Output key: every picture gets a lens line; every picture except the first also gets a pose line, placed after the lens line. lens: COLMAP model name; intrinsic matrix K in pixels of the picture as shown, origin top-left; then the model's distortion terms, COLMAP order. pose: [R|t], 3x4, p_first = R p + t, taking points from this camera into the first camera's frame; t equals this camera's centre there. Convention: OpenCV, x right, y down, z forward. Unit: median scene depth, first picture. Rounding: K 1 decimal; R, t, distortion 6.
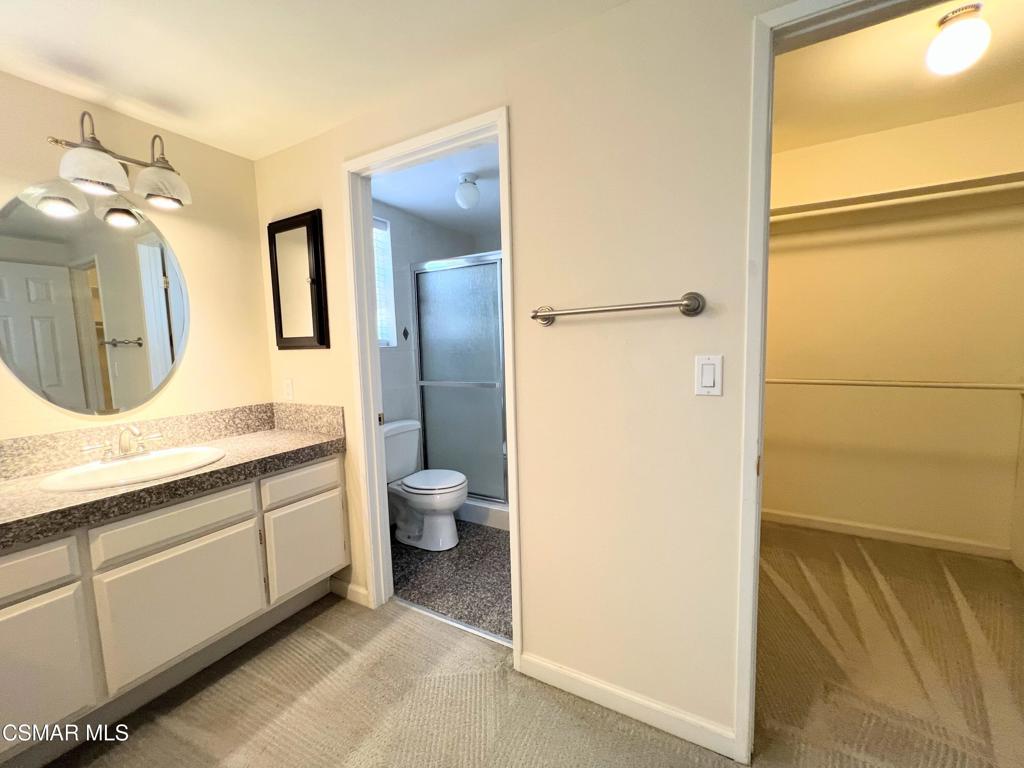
lens RADIAL K [[416.2, 0, 513.6], [0, 416.2, 381.0], [0, 0, 1]] dist [0.001630, 0.000204]
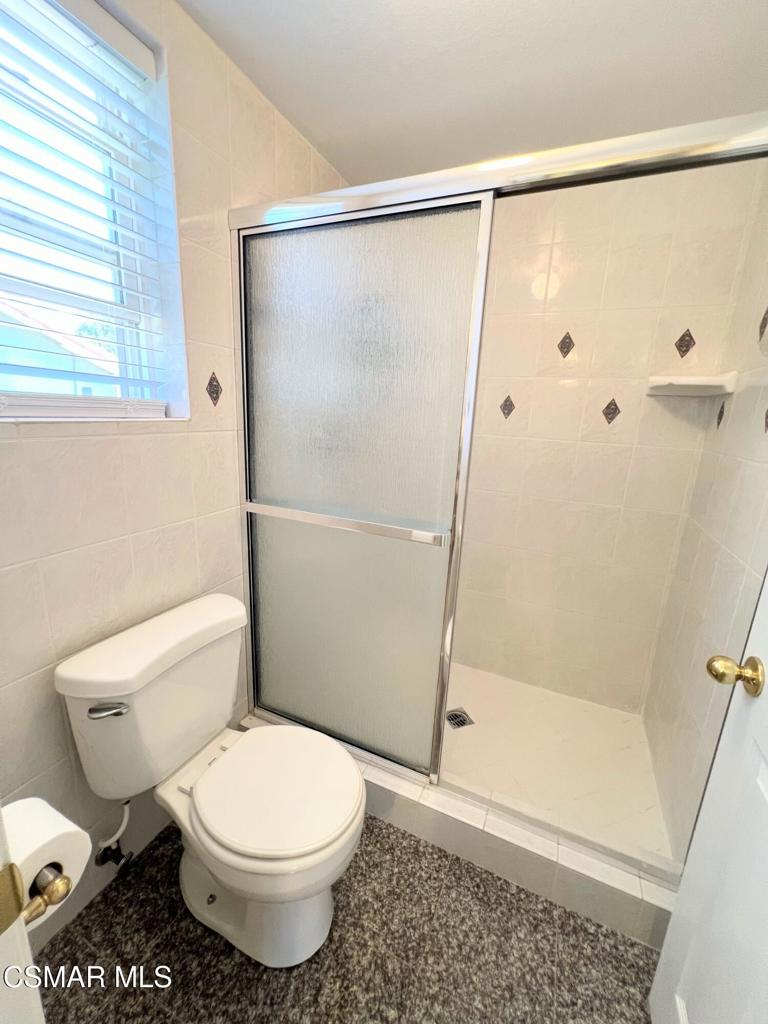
lens RADIAL K [[416.2, 0, 383.2], [0, 416.2, 512.6], [0, 0, 1]] dist [0.001630, 0.000204]
pose [[0.992193, 0.053527, 0.112639, -0.141725], [-0.068538, 0.988619, 0.133924, -0.063093], [-0.104188, -0.140599, 0.984569, 0.596151]]
